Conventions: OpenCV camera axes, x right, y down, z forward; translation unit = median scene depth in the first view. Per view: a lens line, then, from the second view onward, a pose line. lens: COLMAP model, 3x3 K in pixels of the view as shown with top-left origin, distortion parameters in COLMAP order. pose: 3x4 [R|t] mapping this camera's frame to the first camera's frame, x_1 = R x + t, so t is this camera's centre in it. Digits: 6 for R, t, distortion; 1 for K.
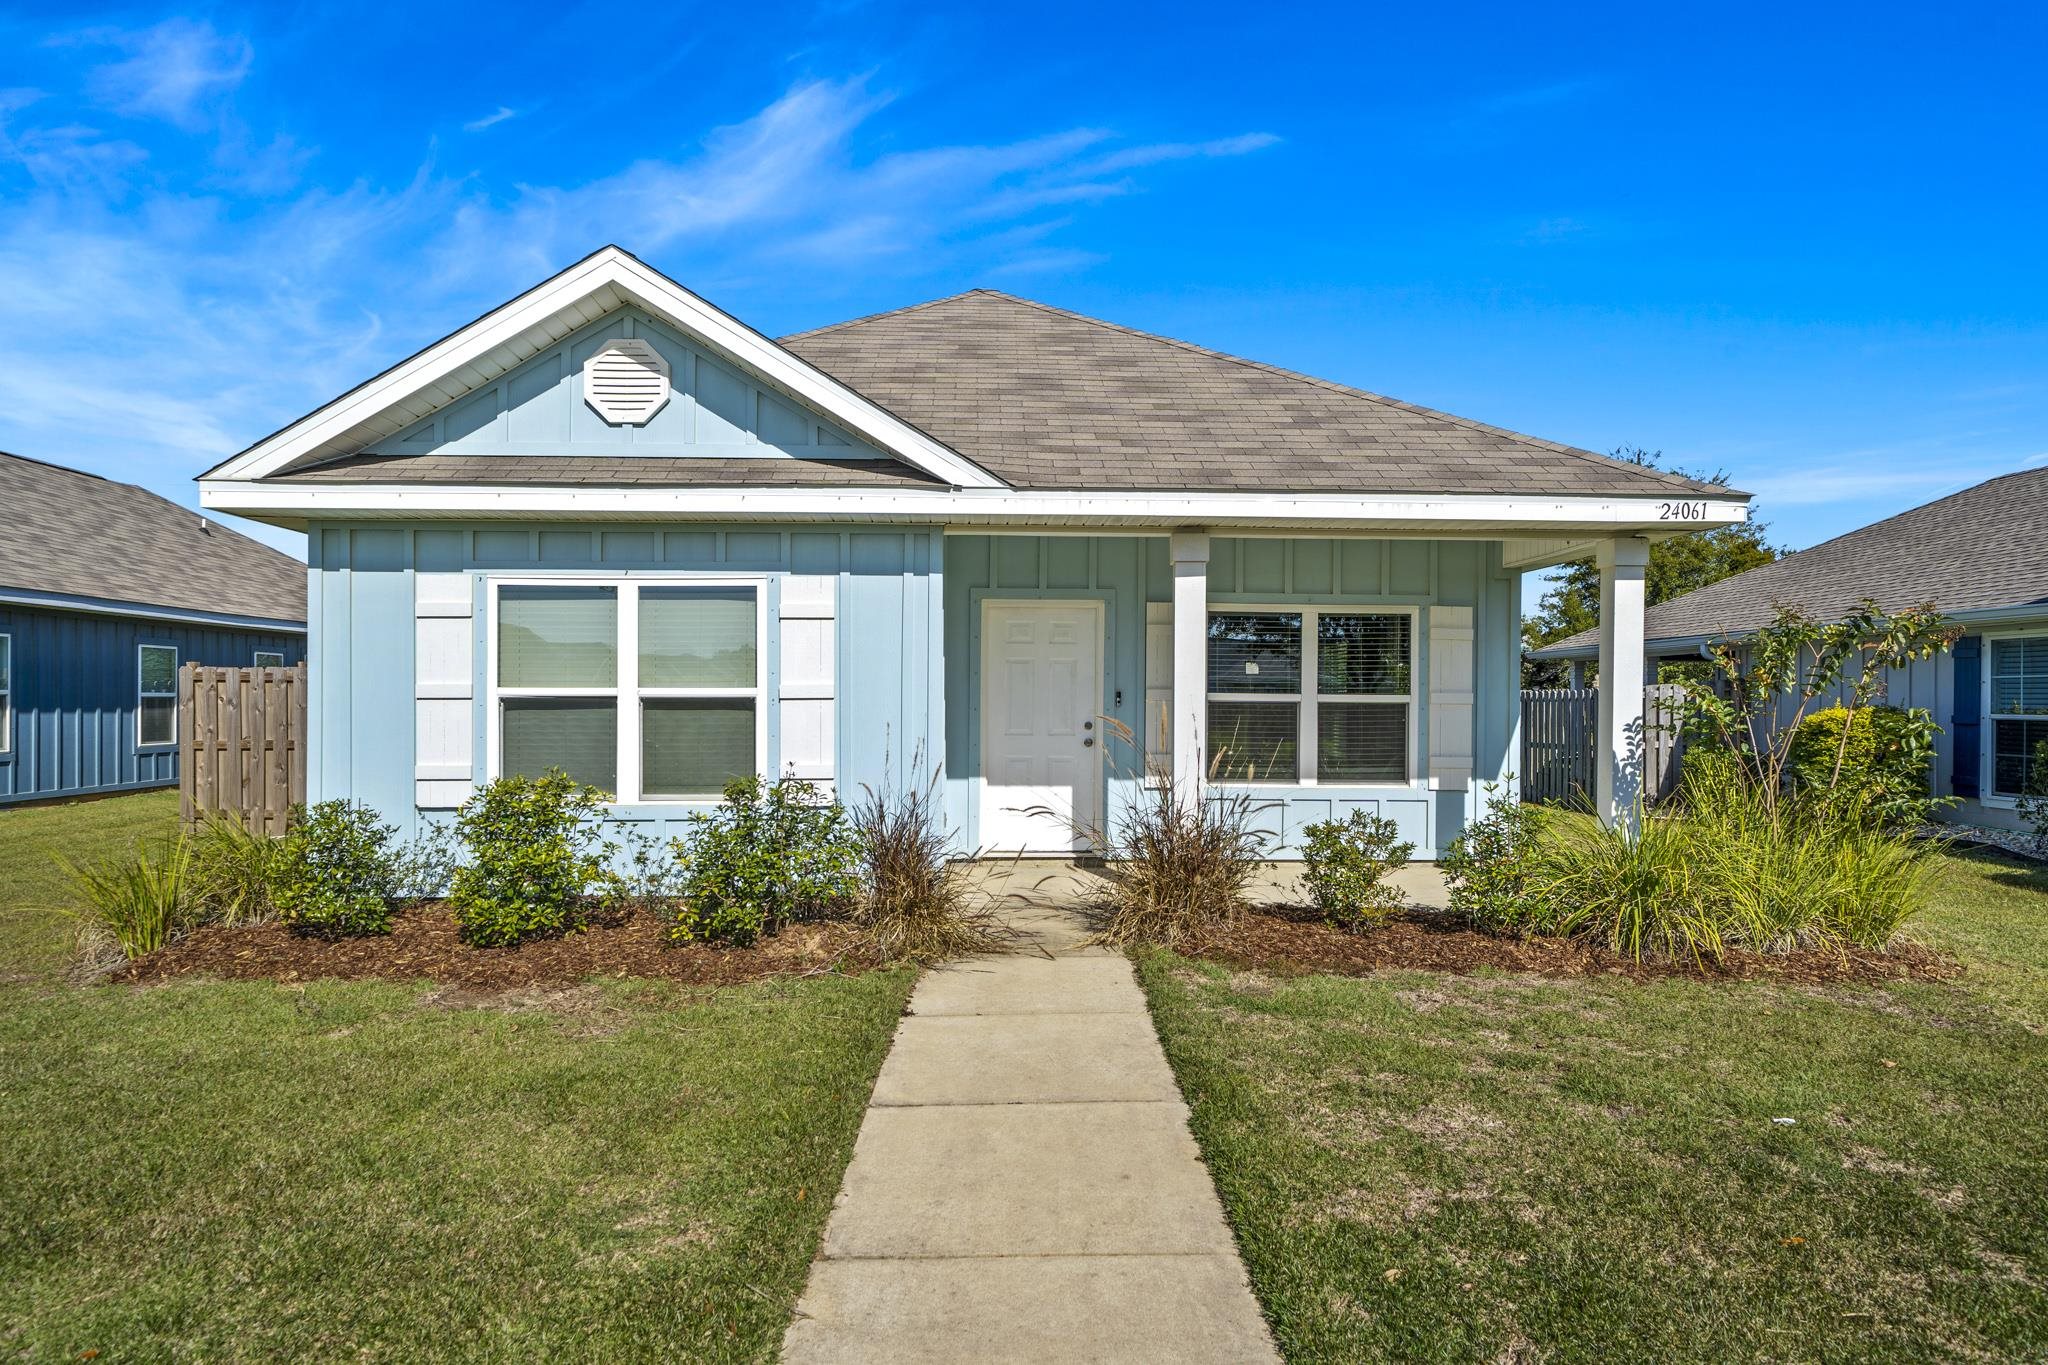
lens RADIAL K [[1257.5, 0, 1024.0], [0, 1257.5, 682.5], [0, 0, 1]] dist [0.003024, 0.000533]
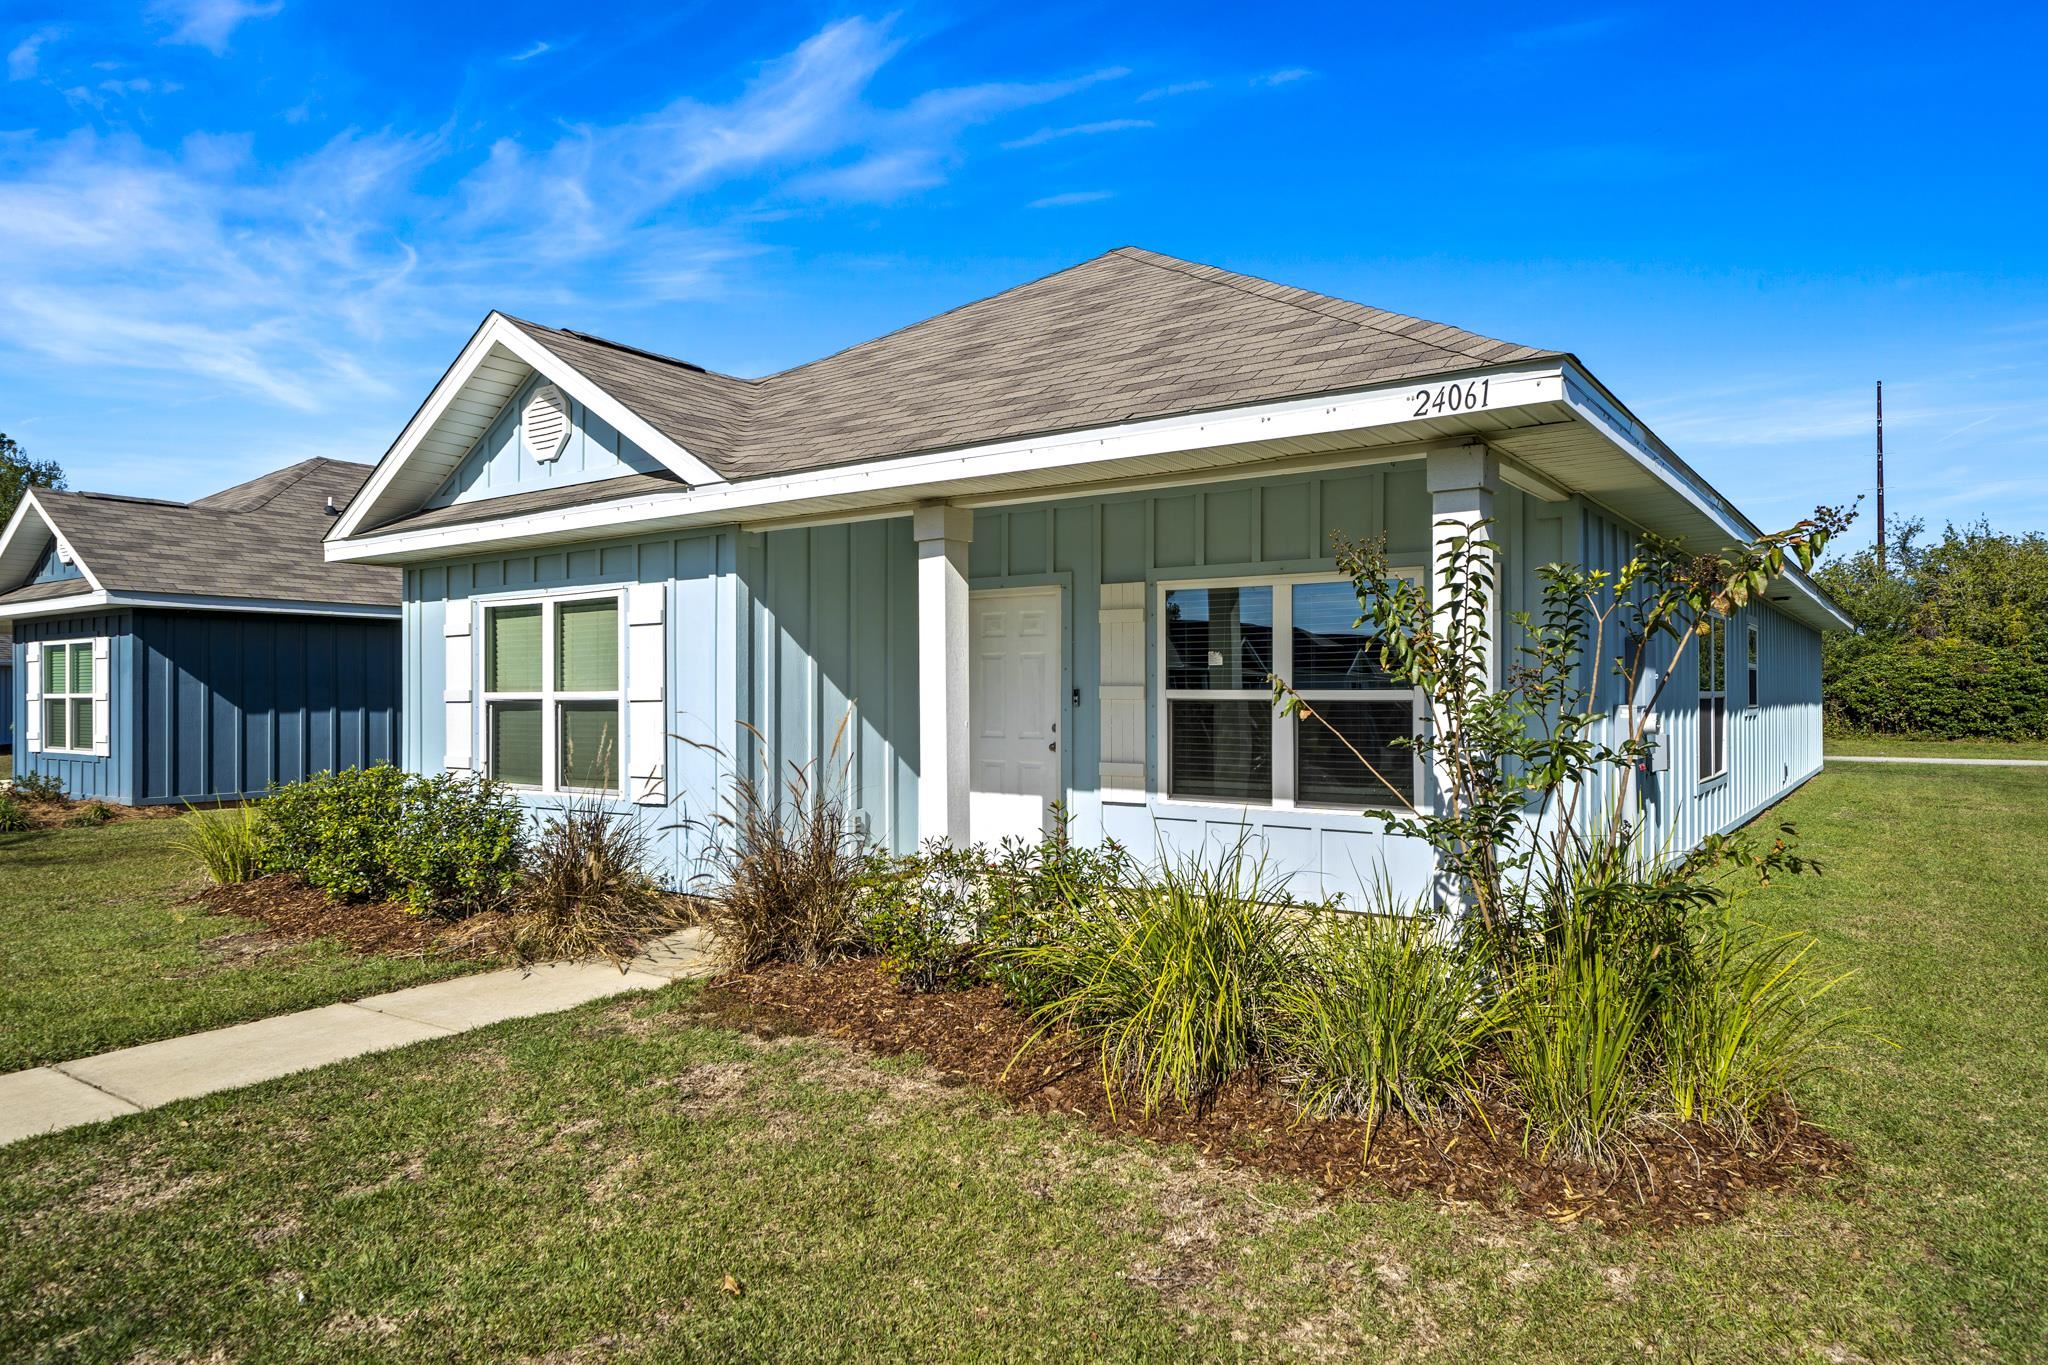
lens RADIAL K [[1257.5, 0, 1024.0], [0, 1257.5, 682.5], [0, 0, 1]] dist [0.003024, 0.000533]
pose [[0.790434, -0.012570, -0.612418, 0.721602], [0.016167, 0.999869, 0.000343, 0.002104], [0.612333, -0.010172, 0.790534, 0.362149]]
